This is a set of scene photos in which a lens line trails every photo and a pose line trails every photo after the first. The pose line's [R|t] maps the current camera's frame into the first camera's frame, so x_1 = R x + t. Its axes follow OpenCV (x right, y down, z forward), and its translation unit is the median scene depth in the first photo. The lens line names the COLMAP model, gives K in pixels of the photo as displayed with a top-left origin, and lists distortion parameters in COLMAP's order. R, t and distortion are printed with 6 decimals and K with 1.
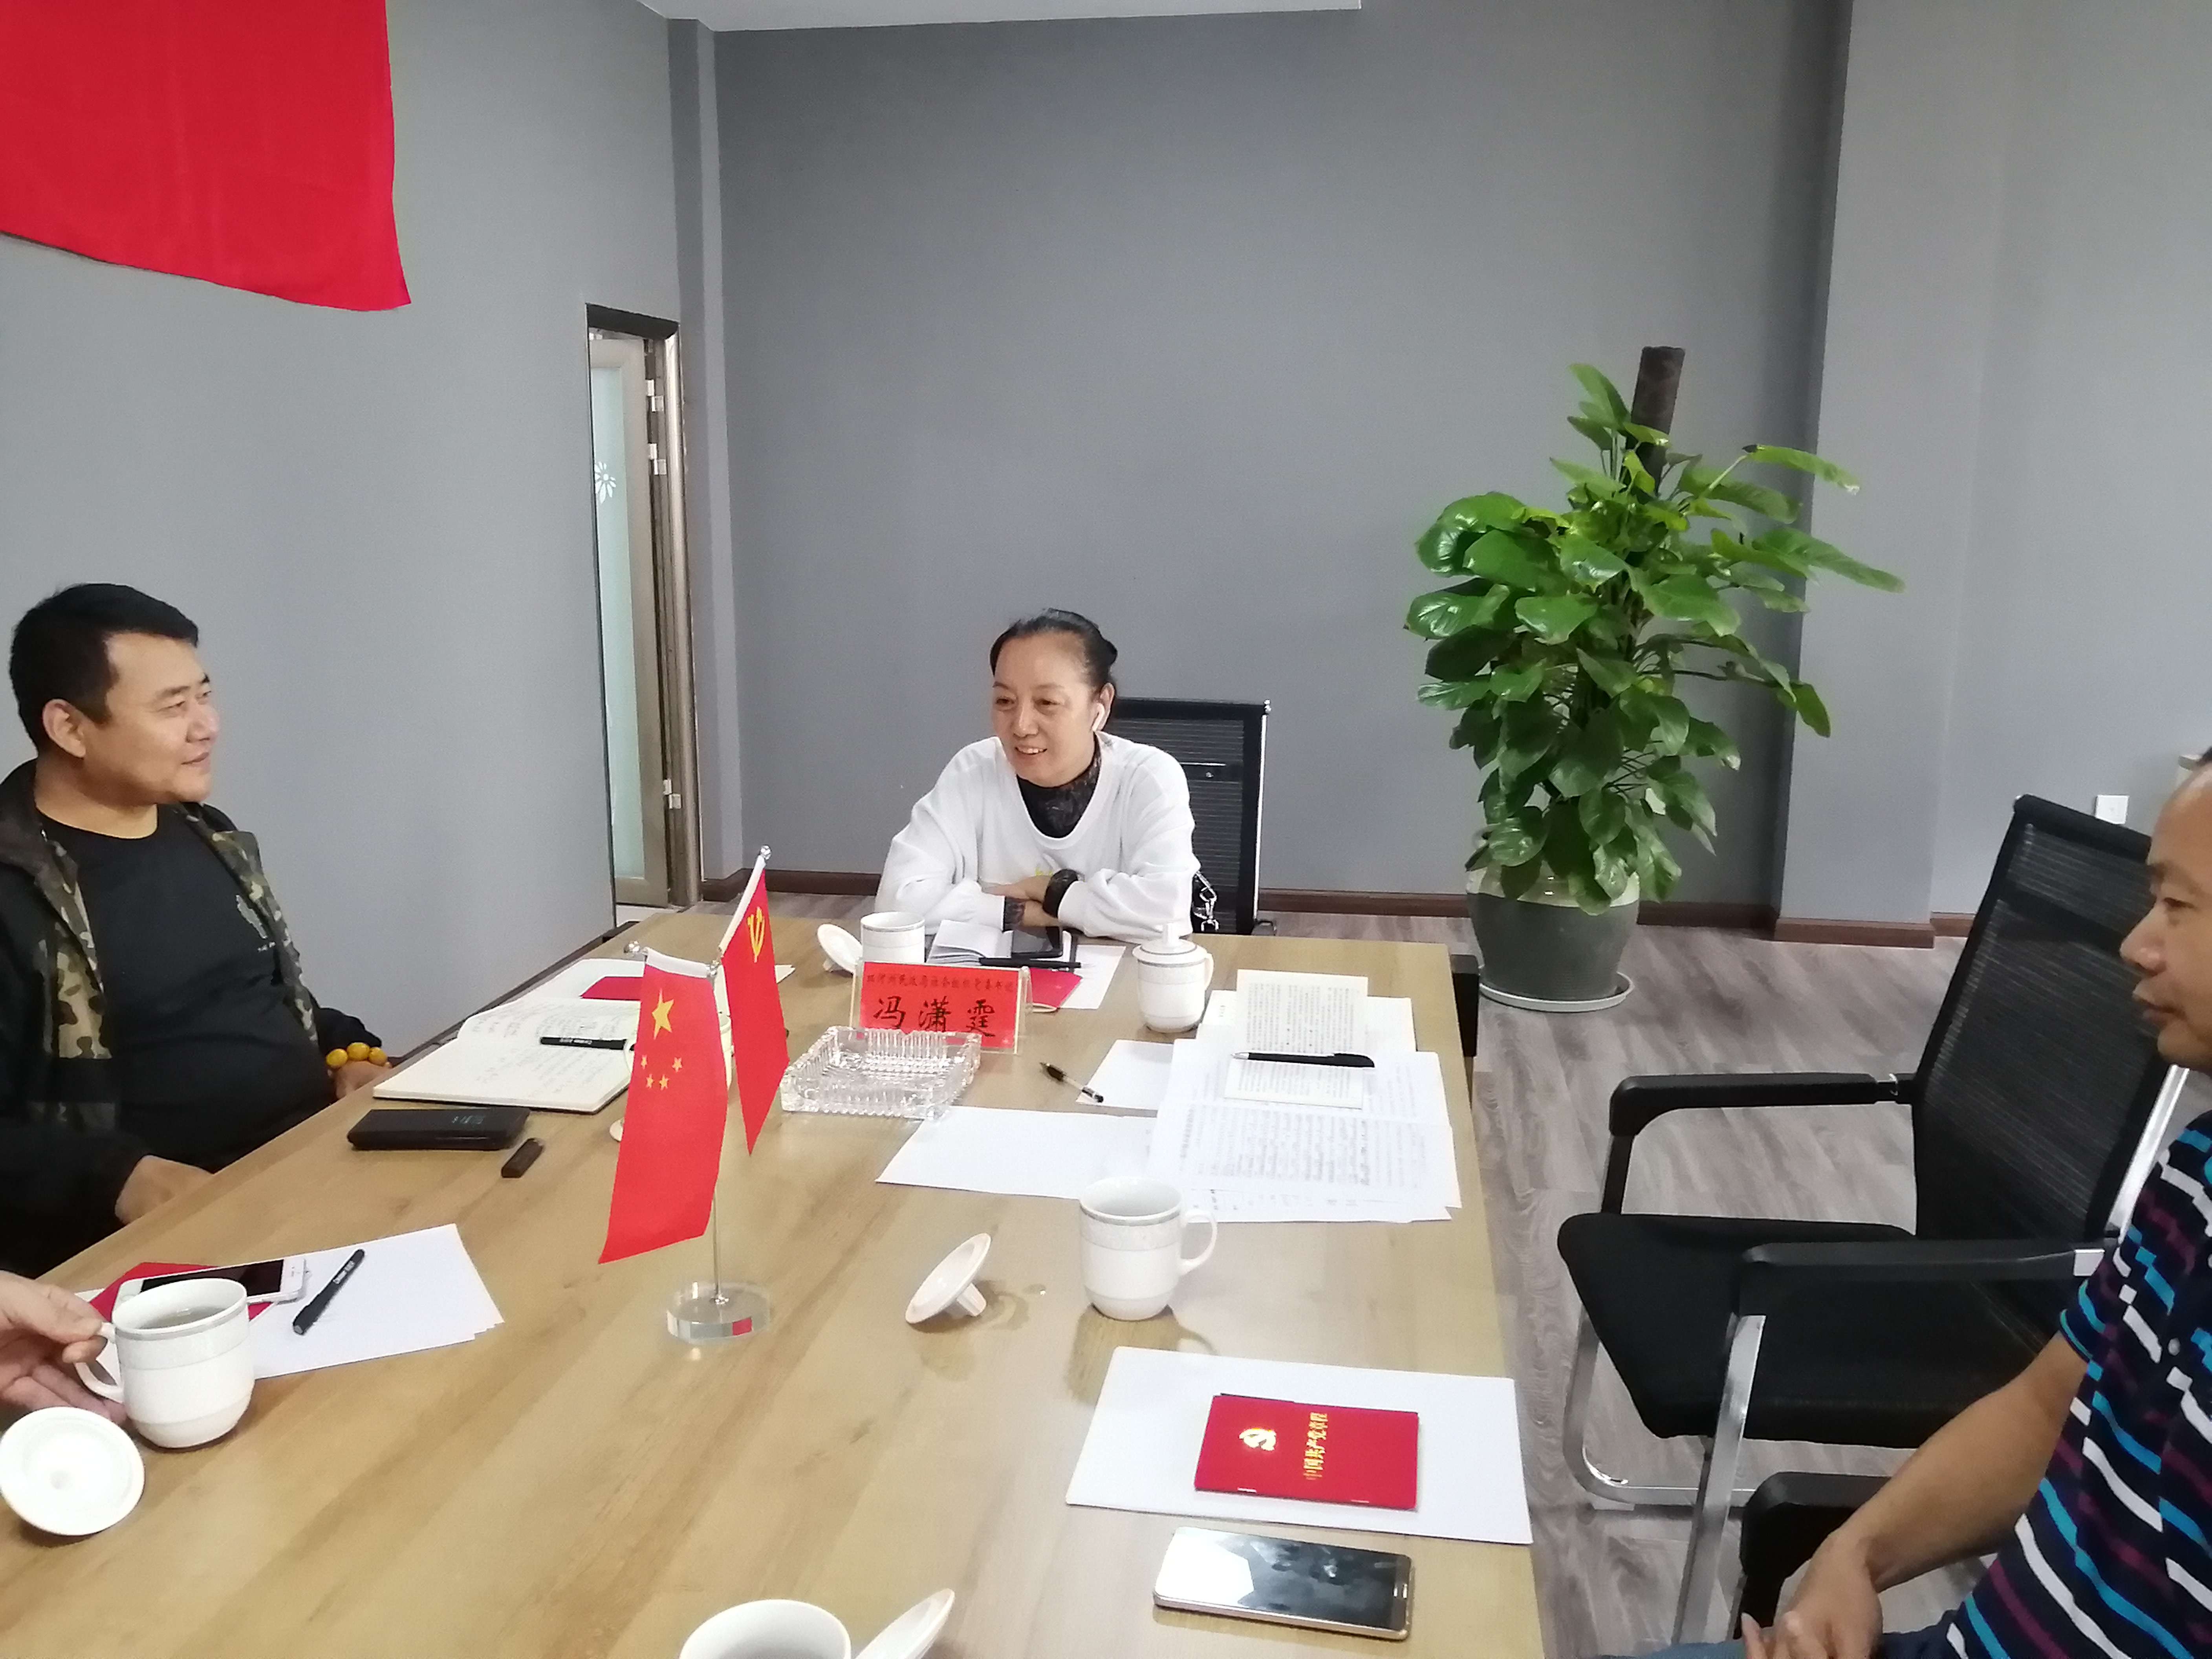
lens RADIAL K [[1736.7, 0, 1106.0], [0, 1736.7, 829.5], [0, 0, 1]] dist [-0.009521, 0.000178]
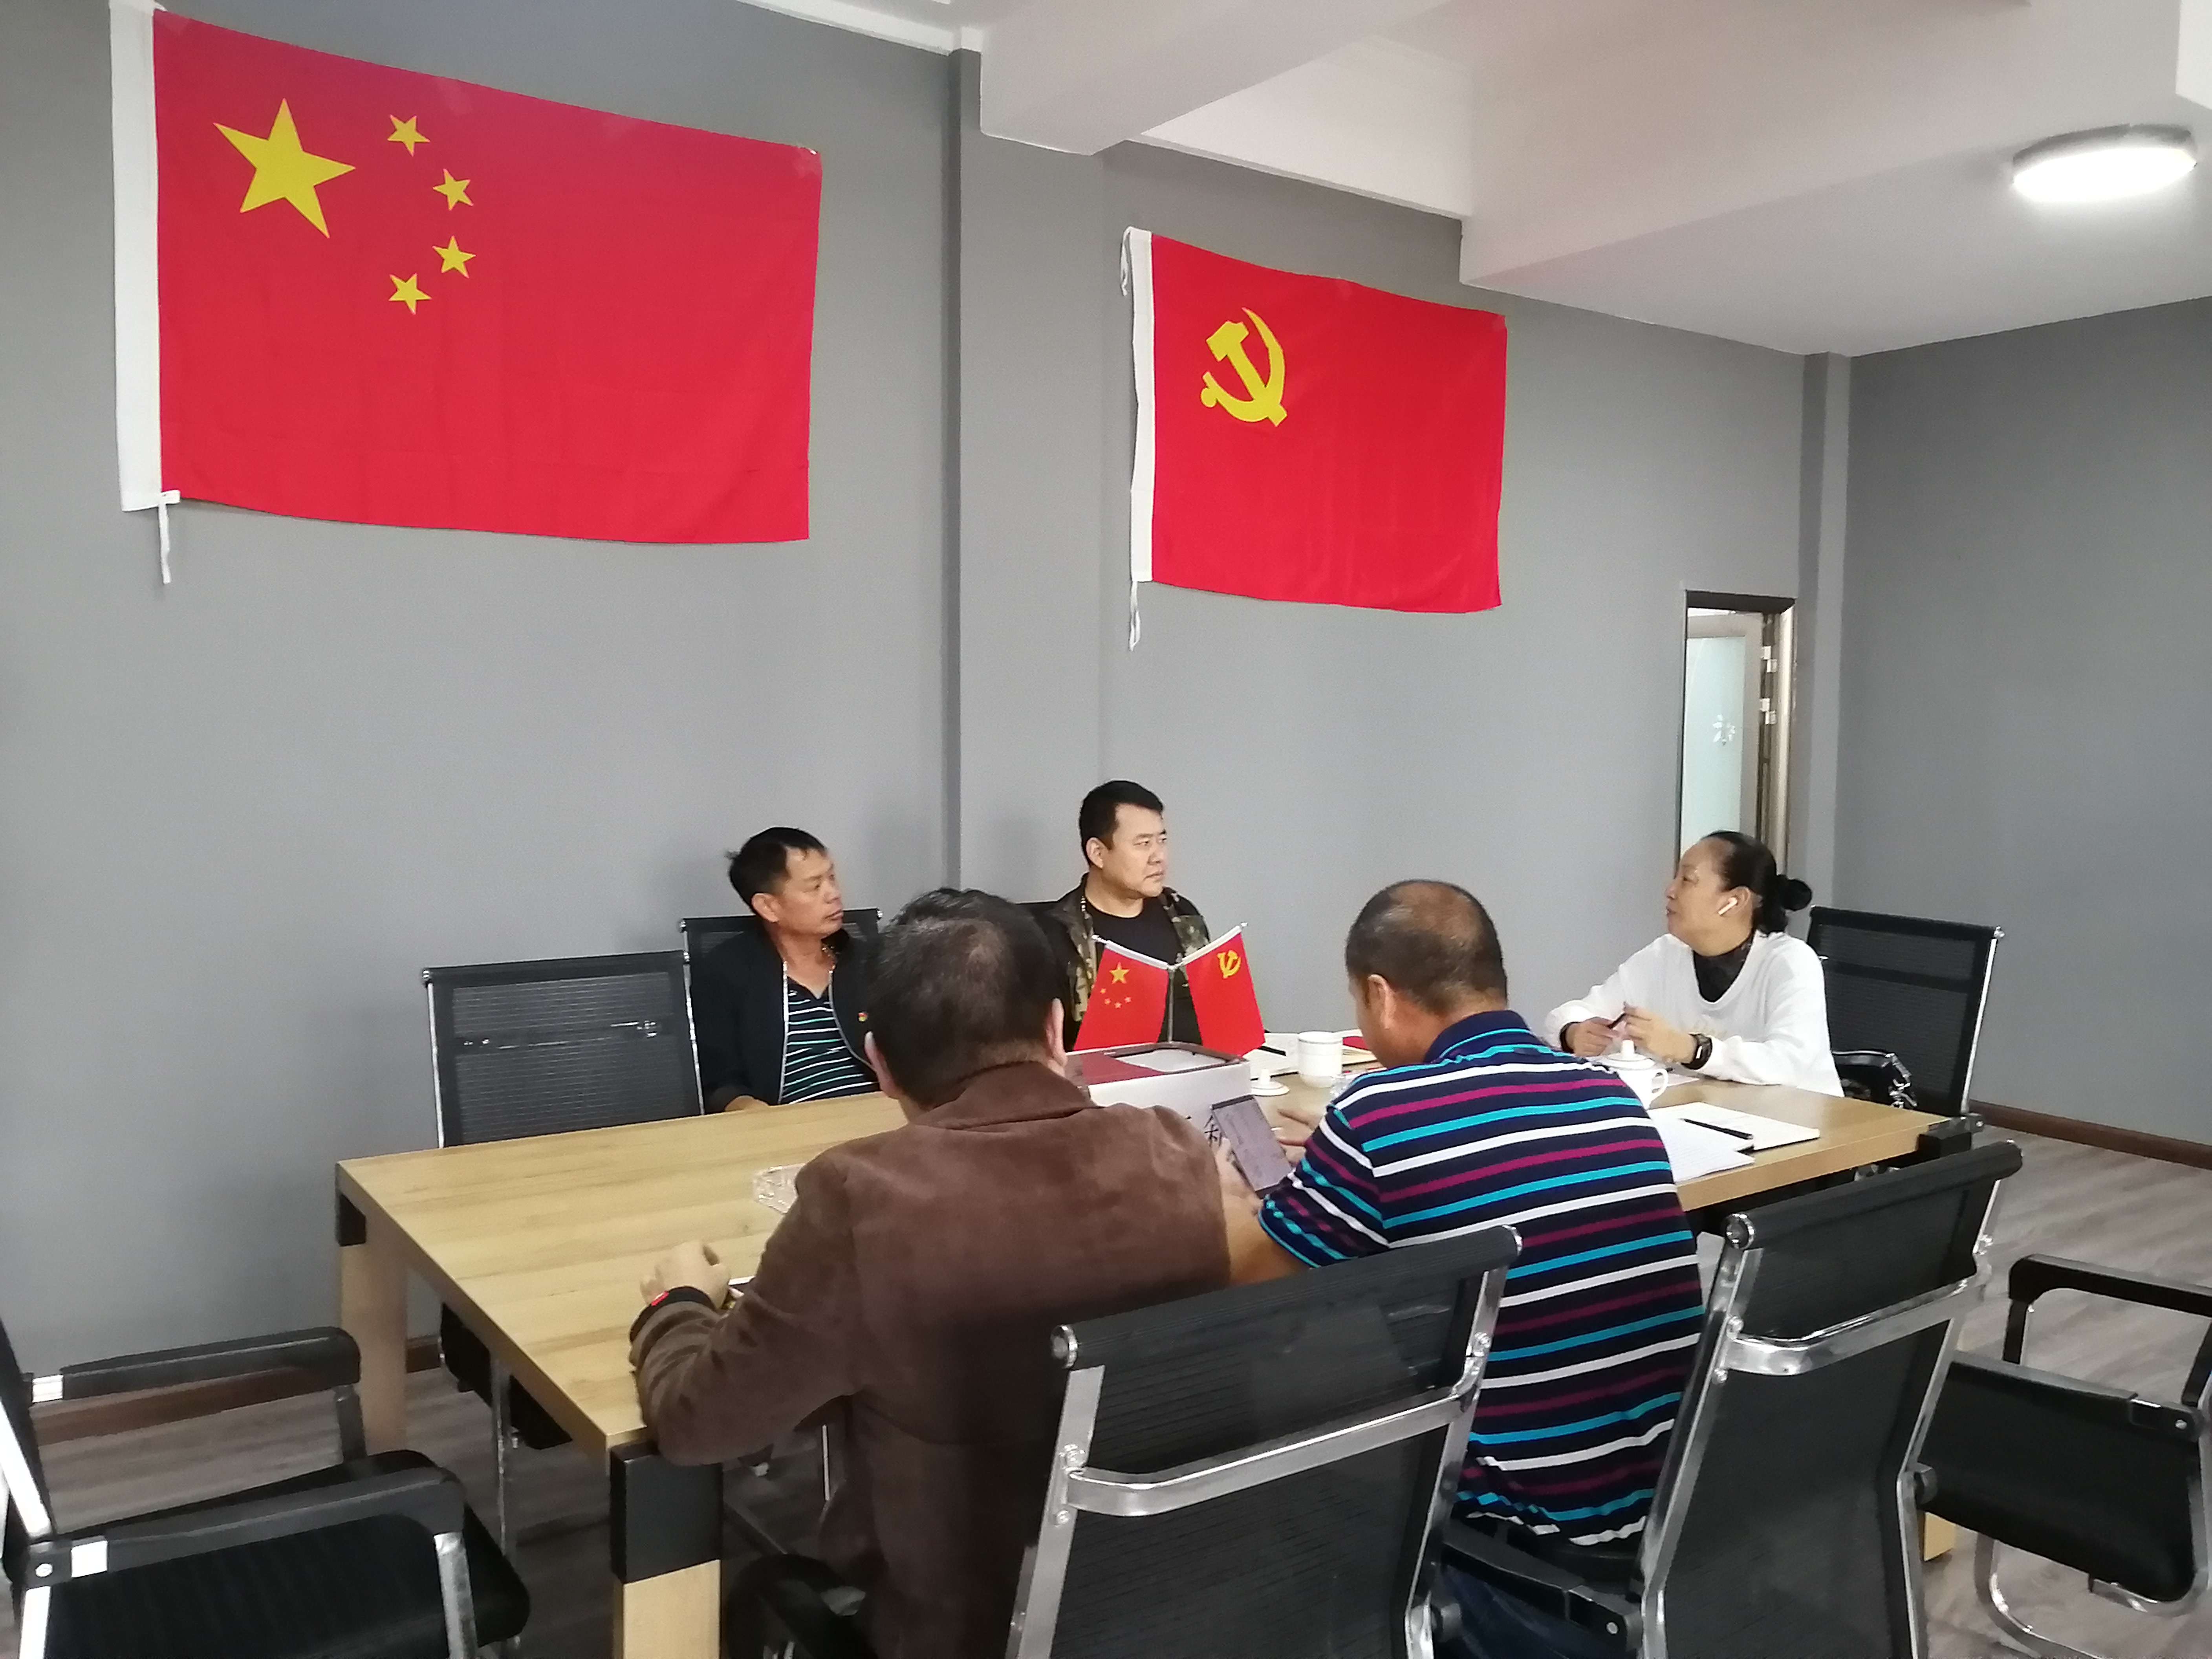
lens RADIAL K [[1834.7, 0, 1173.8], [0, 1834.7, 845.7], [0, 0, 1]] dist [-0.012285, -0.002220]
pose [[0.701884, 0.058997, -0.709844, 0.565067], [-0.151932, 0.986030, -0.068276, 0.038657], [0.695899, 0.155769, 0.701042, -0.233556]]
